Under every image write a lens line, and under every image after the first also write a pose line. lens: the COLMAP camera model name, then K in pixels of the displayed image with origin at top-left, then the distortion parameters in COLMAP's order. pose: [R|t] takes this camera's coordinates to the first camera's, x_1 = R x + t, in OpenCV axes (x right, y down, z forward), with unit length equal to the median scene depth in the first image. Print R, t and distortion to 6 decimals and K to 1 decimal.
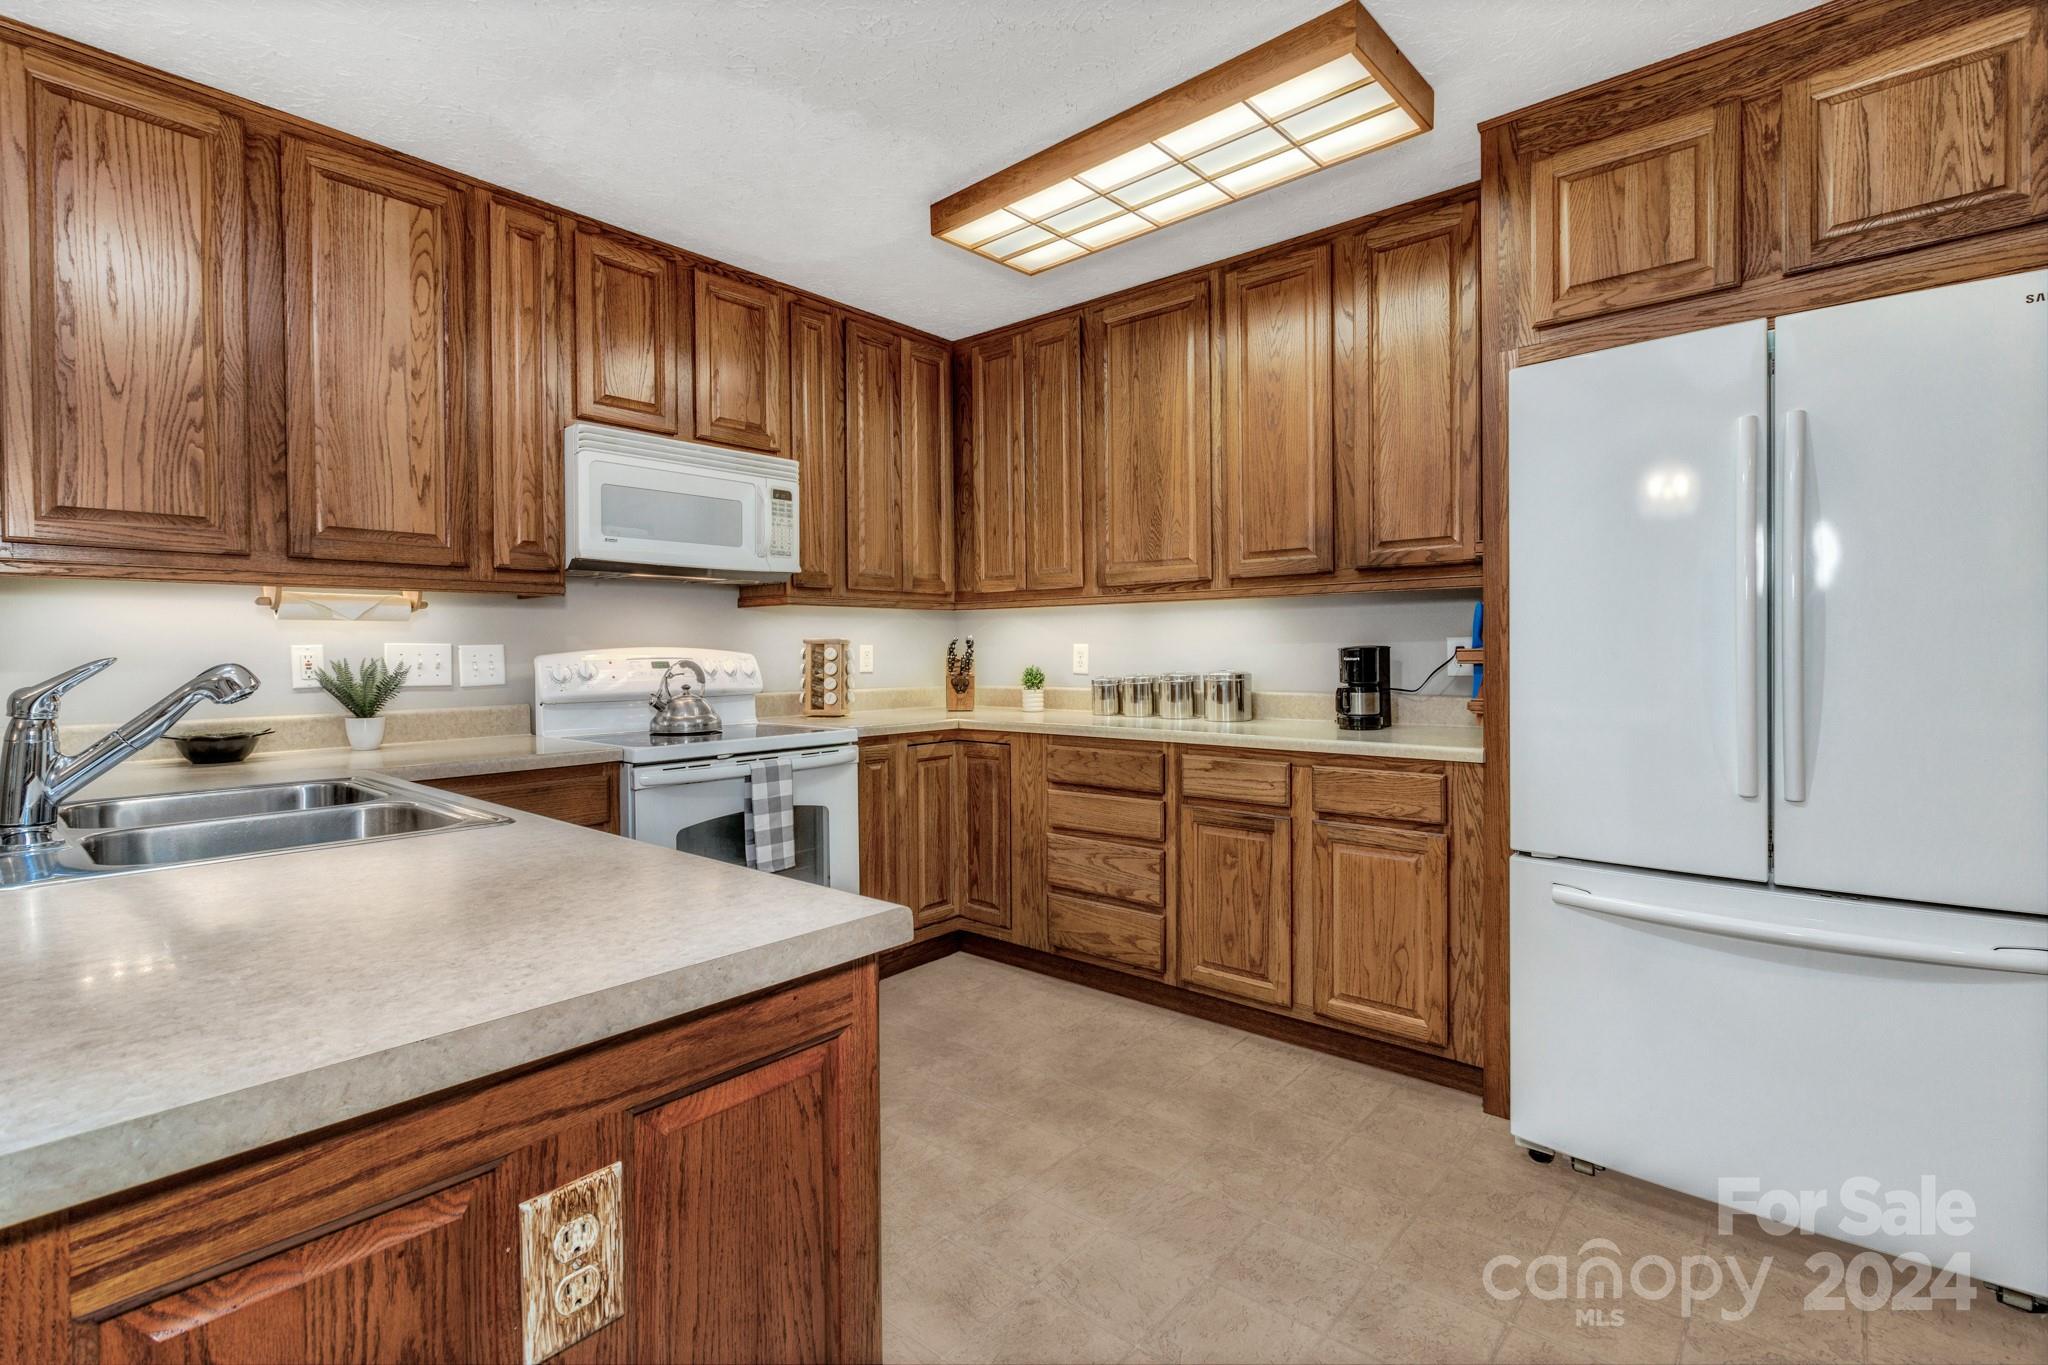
lens RADIAL K [[950.2, 0, 1026.8], [0, 950.2, 662.3], [0, 0, 1]] dist [0.004415, -0.001161]
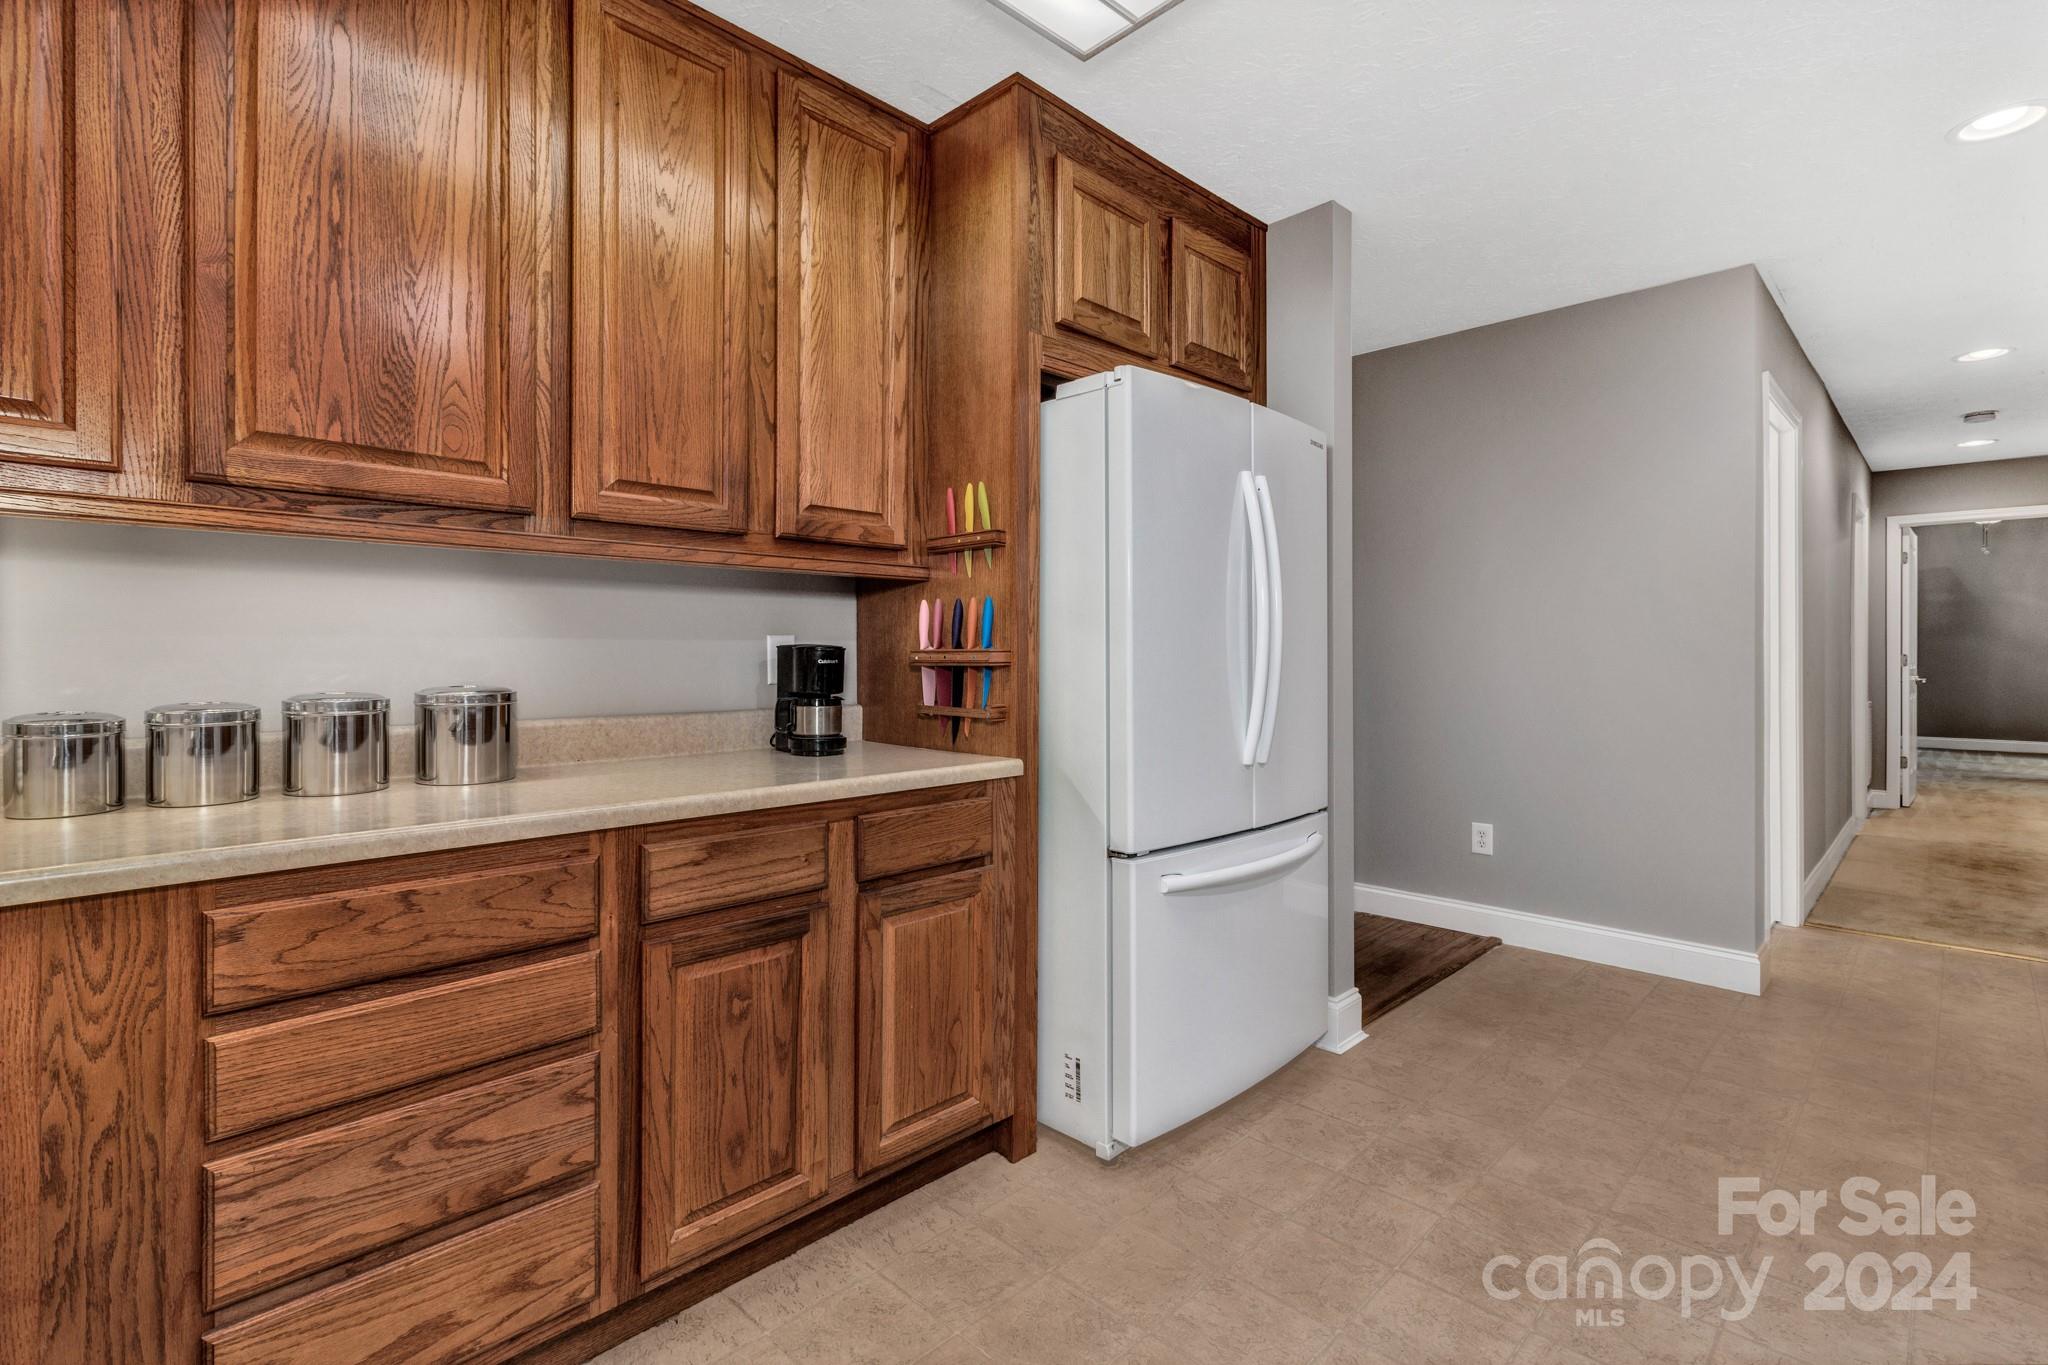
lens RADIAL K [[950.2, 0, 1011.6], [0, 950.2, 656.5], [0, 0, 1]] dist [0.004415, -0.001161]
pose [[0.070448, 0.006640, 0.997493, -0.360057], [0.011328, 0.999908, -0.007456, -0.000767], [-0.997451, 0.011824, 0.070367, 0.795131]]
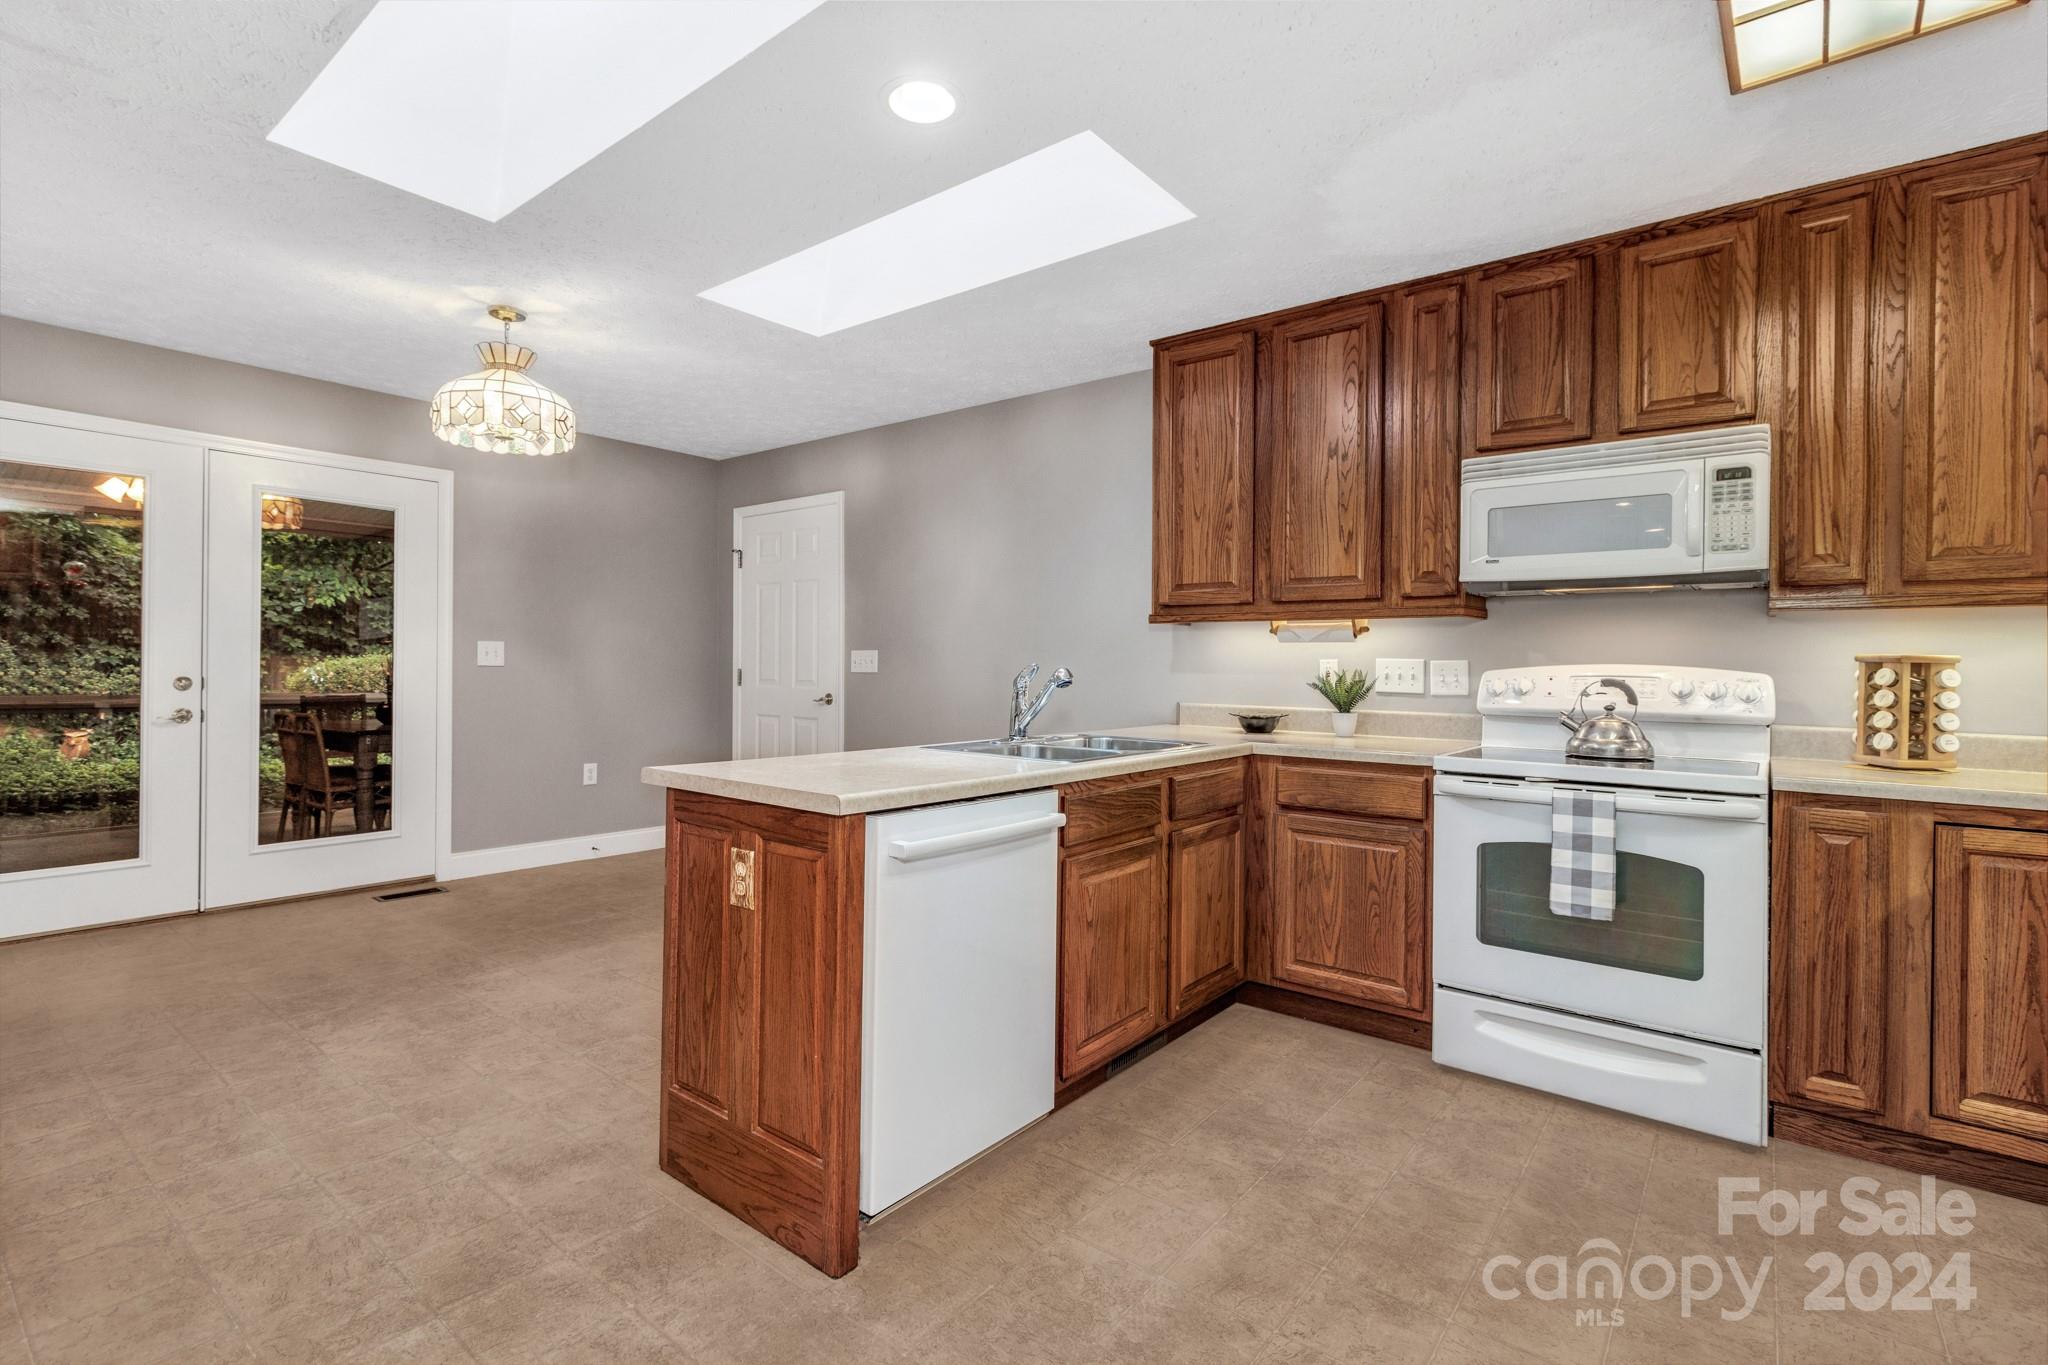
lens RADIAL K [[950.2, 0, 1004.6], [0, 950.2, 665.7], [0, 0, 1]] dist [0.004415, -0.001161]
pose [[0.034190, 0.010168, -0.999364, 0.594172], [-0.025227, 0.999638, 0.009308, -0.009207], [0.999097, 0.024893, 0.034434, 0.424553]]
